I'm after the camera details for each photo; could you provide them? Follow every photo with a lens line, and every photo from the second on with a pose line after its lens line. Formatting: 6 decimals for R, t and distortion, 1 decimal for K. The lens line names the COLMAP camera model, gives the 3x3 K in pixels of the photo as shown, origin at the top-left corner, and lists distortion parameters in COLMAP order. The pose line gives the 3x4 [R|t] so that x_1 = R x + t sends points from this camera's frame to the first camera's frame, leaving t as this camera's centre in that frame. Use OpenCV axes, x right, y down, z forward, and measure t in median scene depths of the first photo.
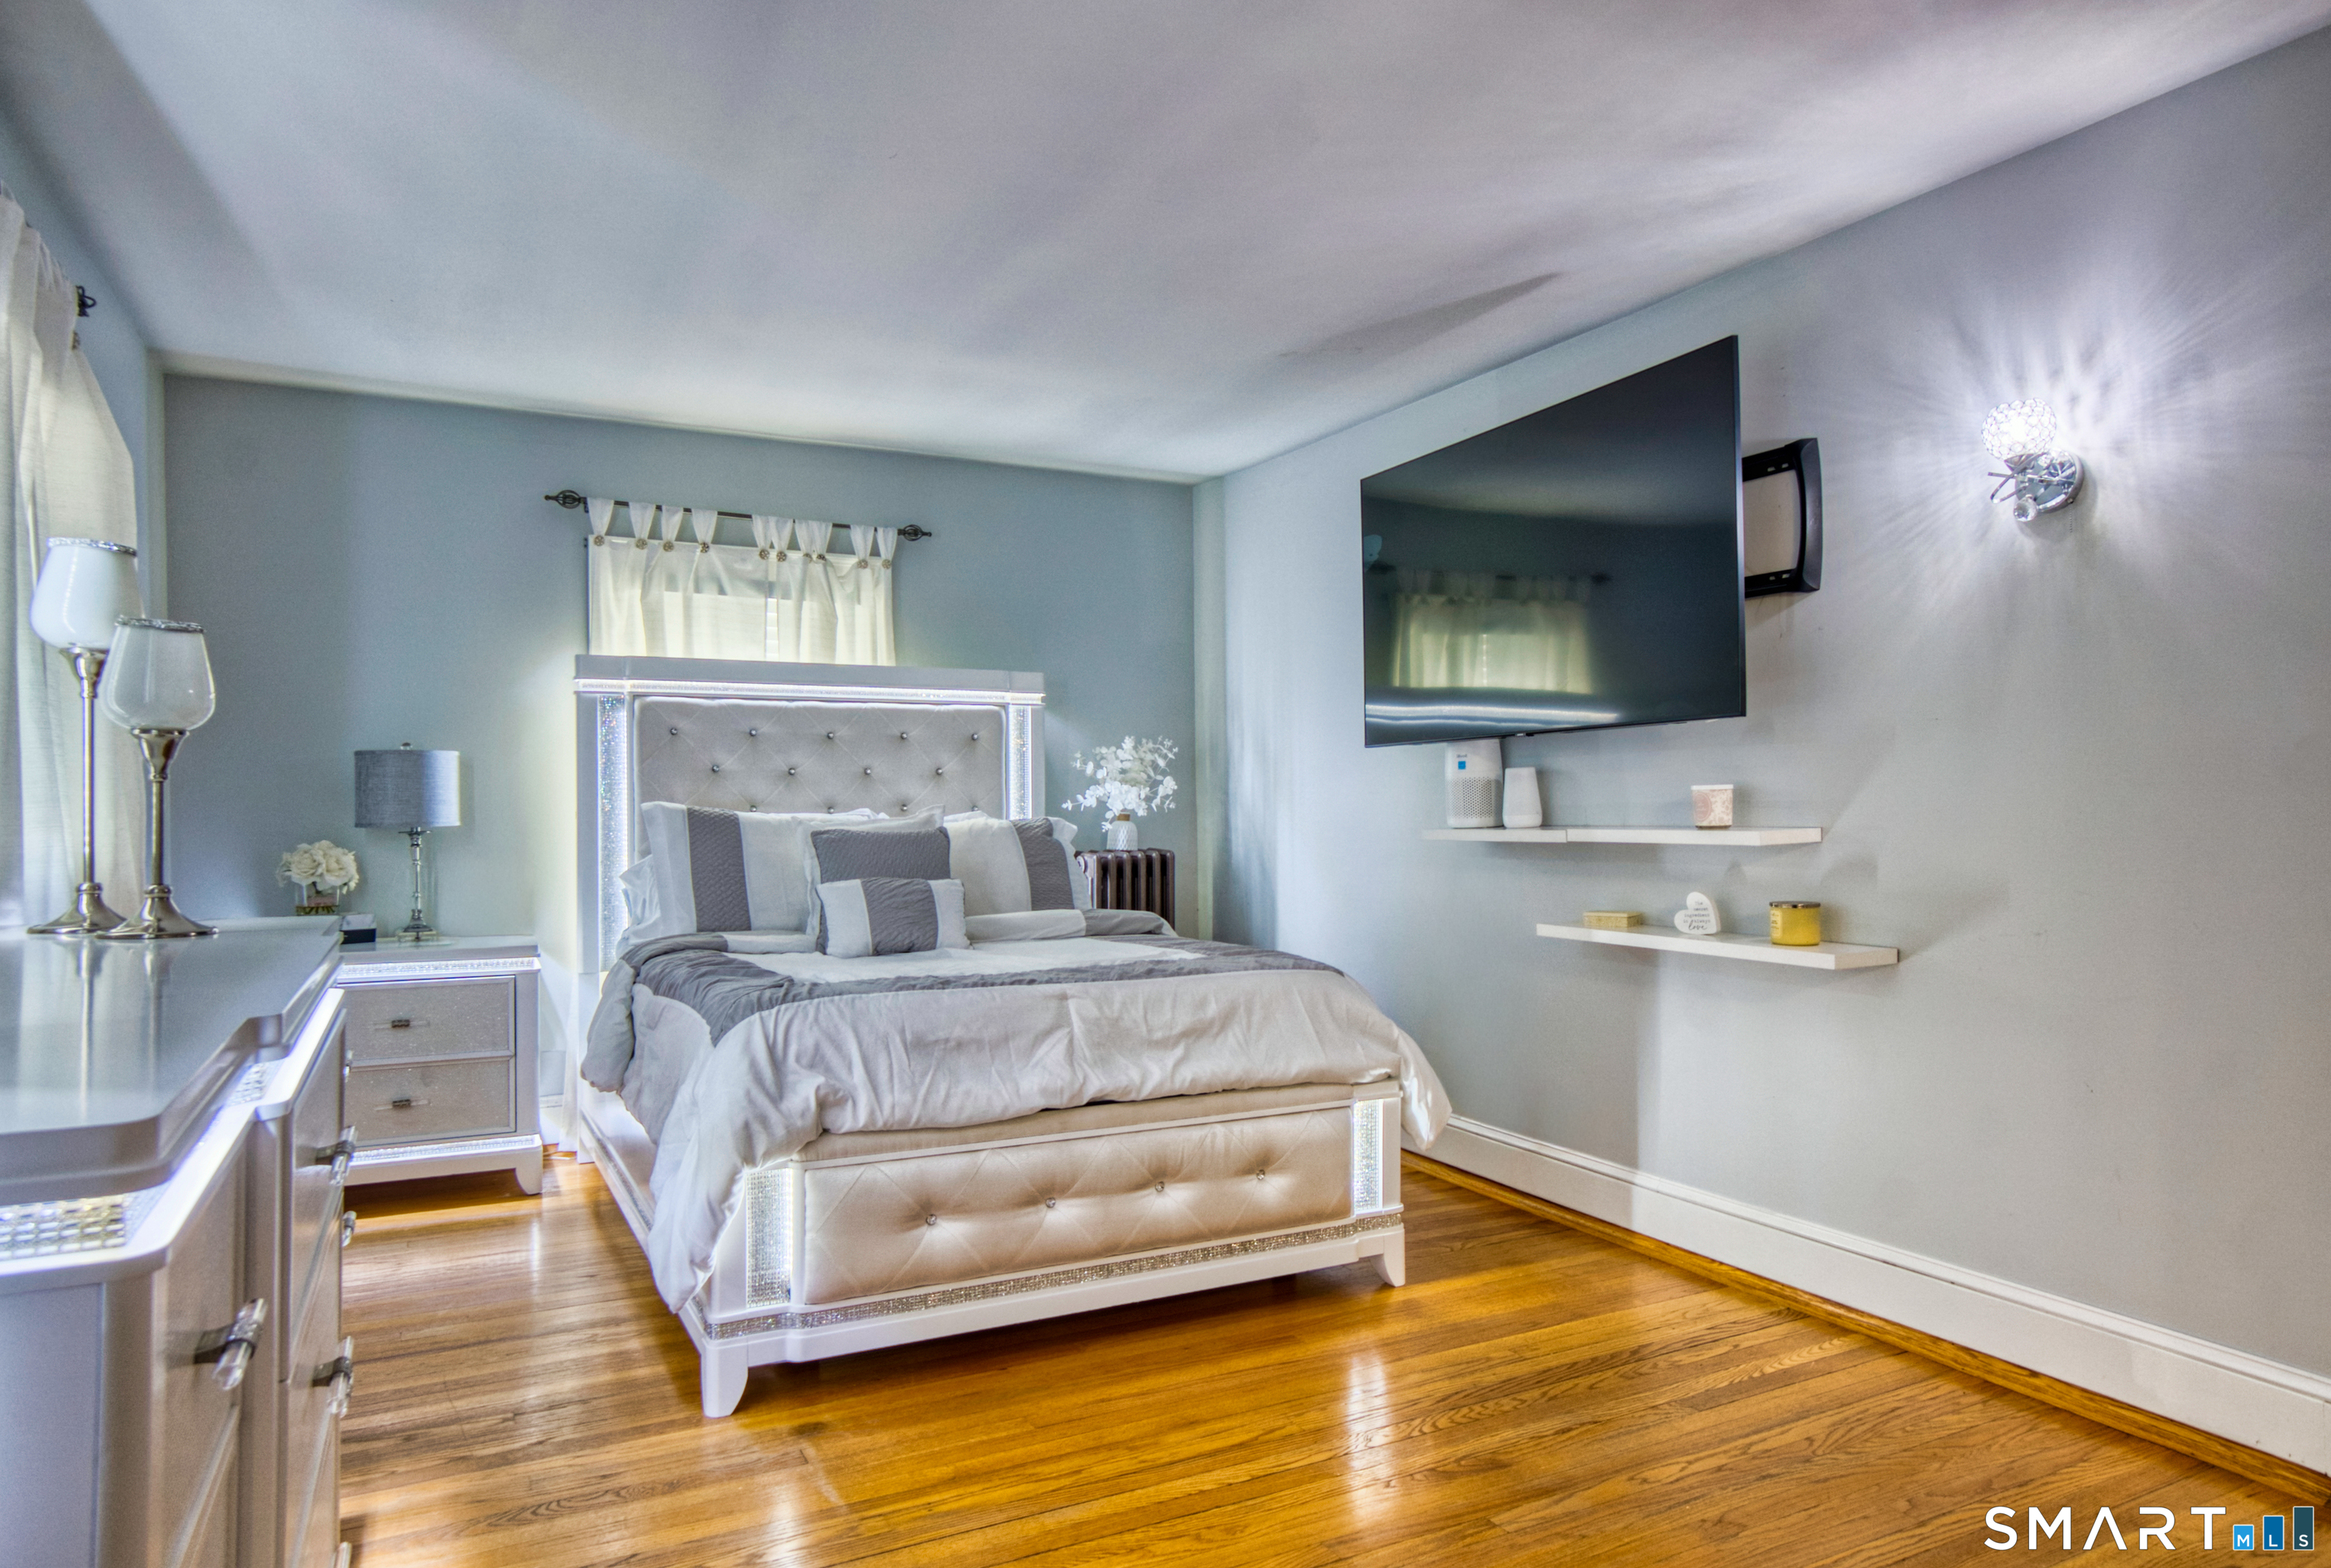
lens RADIAL K [[1415.7, 0, 1165.5], [0, 1415.7, 789.6], [0, 0, 1]] dist [0.000586, 0.000623]
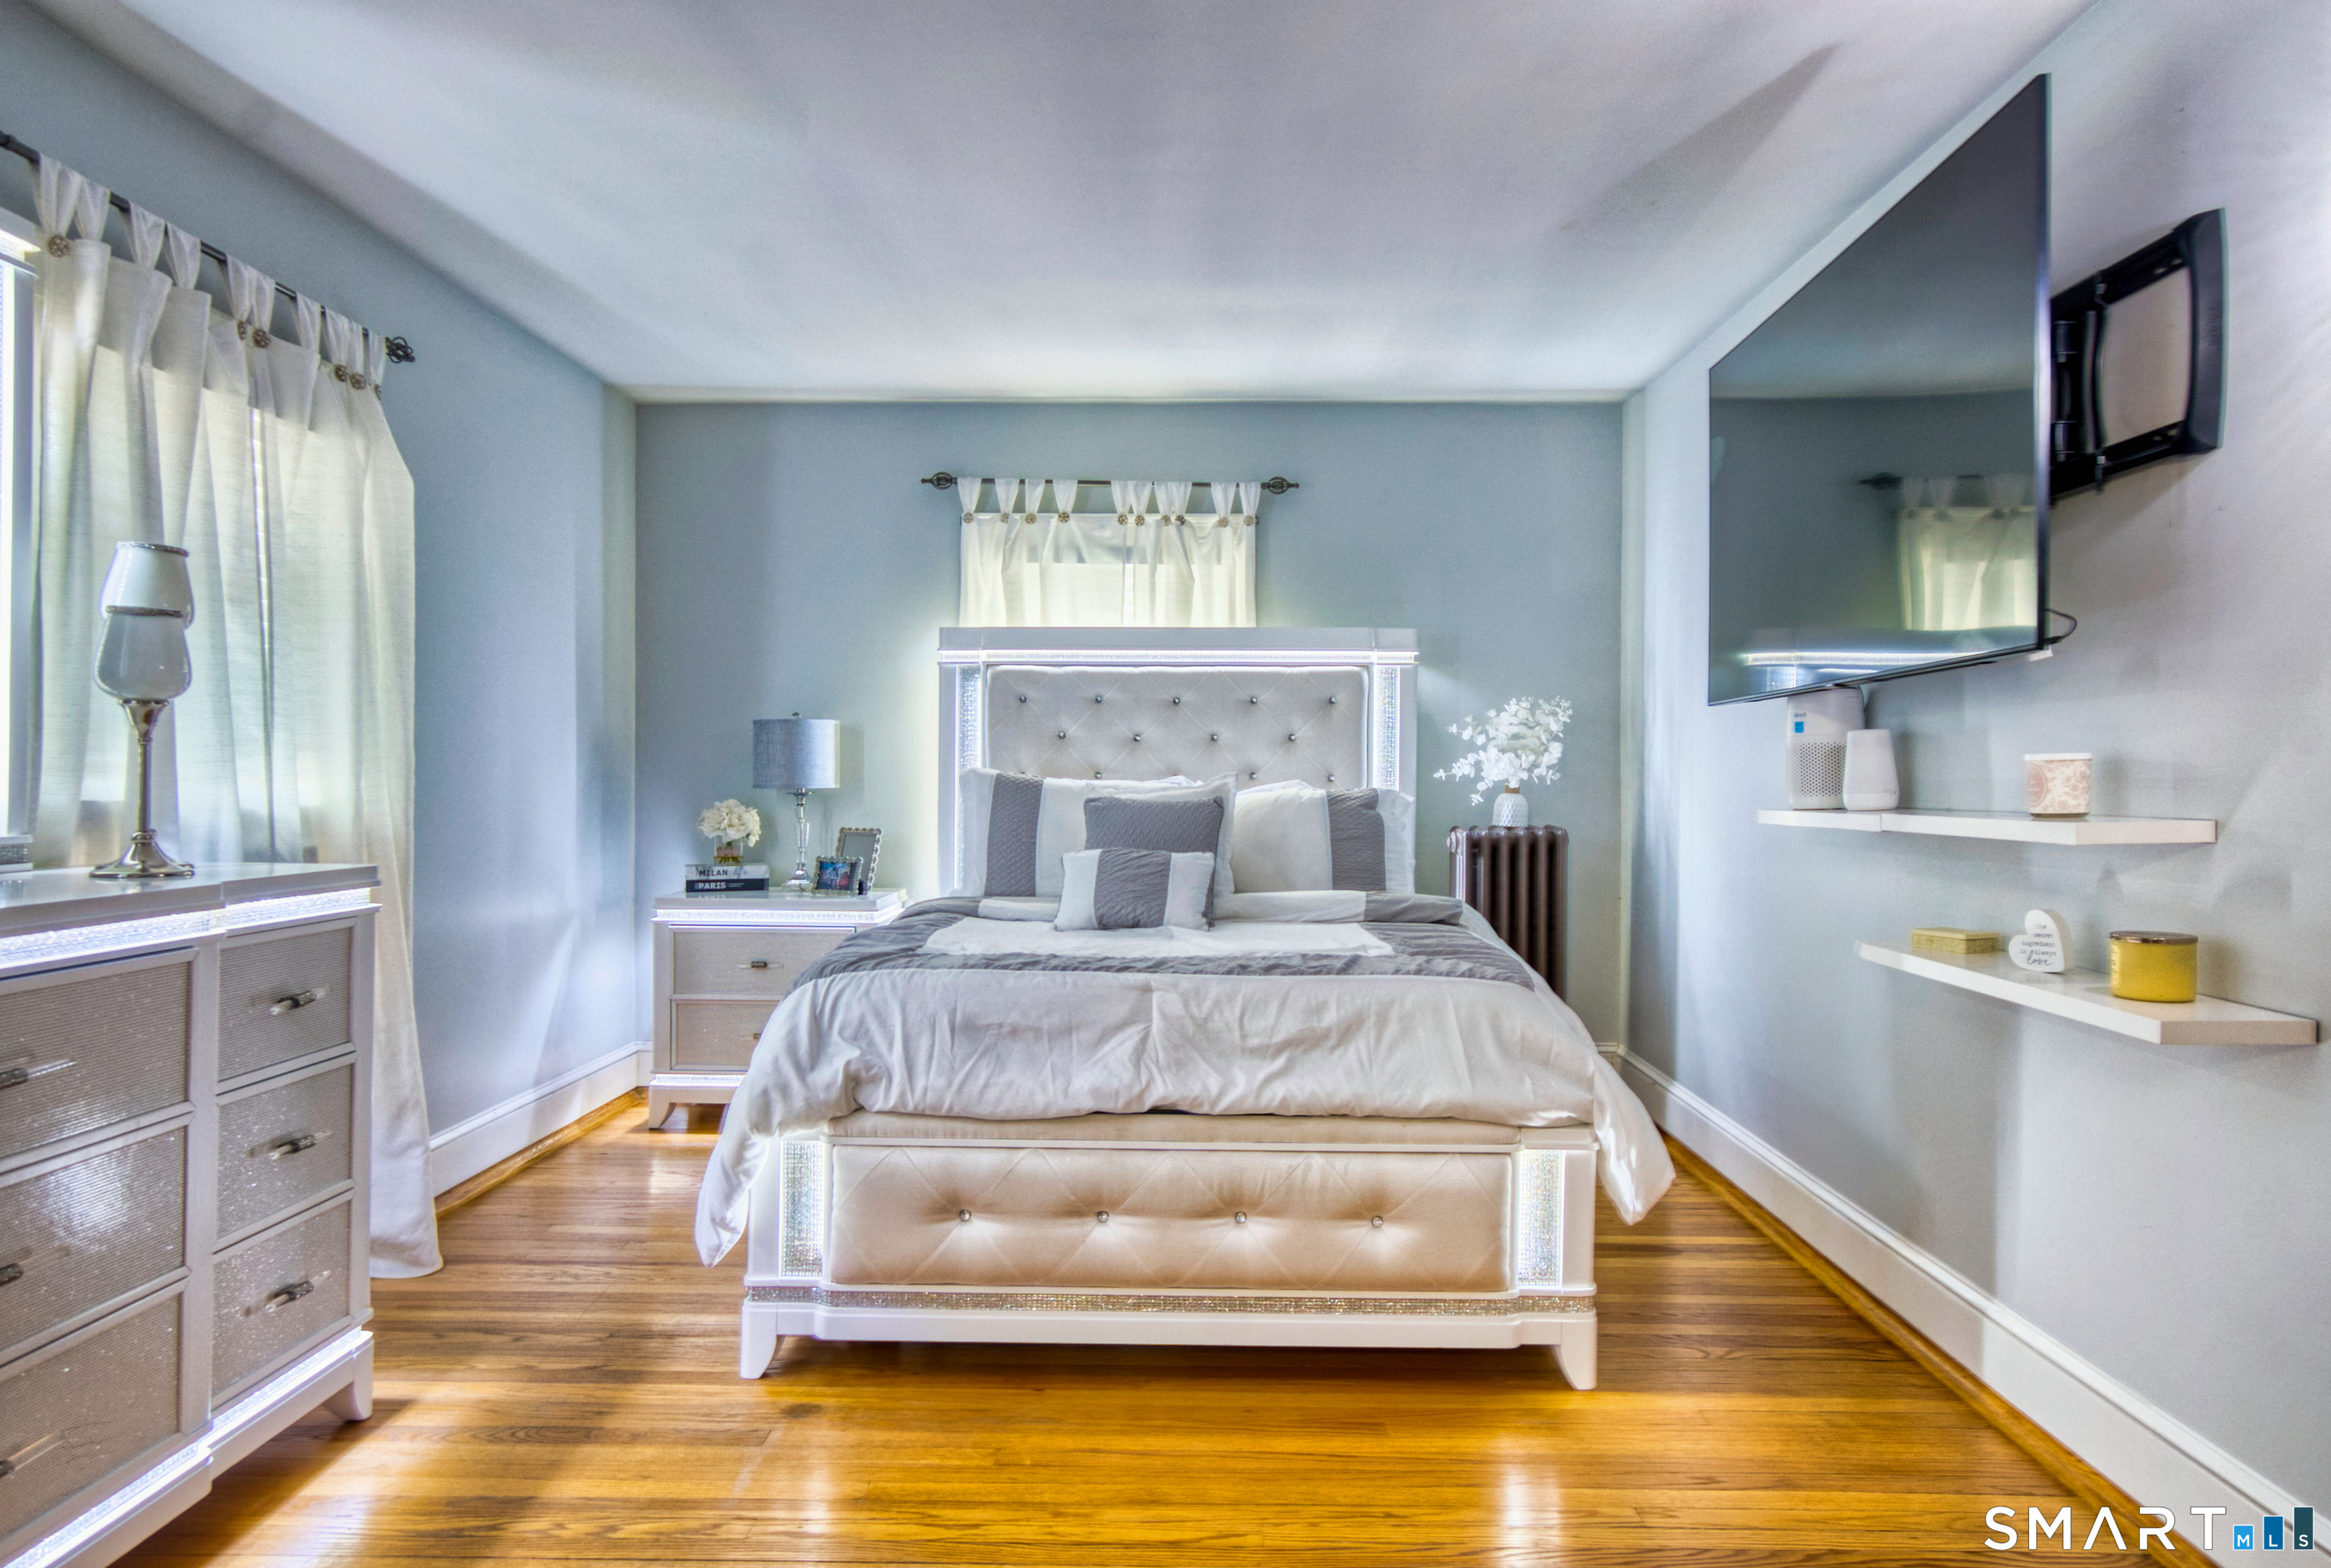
lens RADIAL K [[1422.4, 0, 1168.3], [0, 1422.4, 778.5], [0, 0, 1]] dist [0.002322, 0.000949]
pose [[0.883288, 0.011129, -0.468699, 0.334238], [-0.004349, 0.999870, 0.015546, 0.000040], [0.468811, -0.011693, 0.883221, 0.201819]]
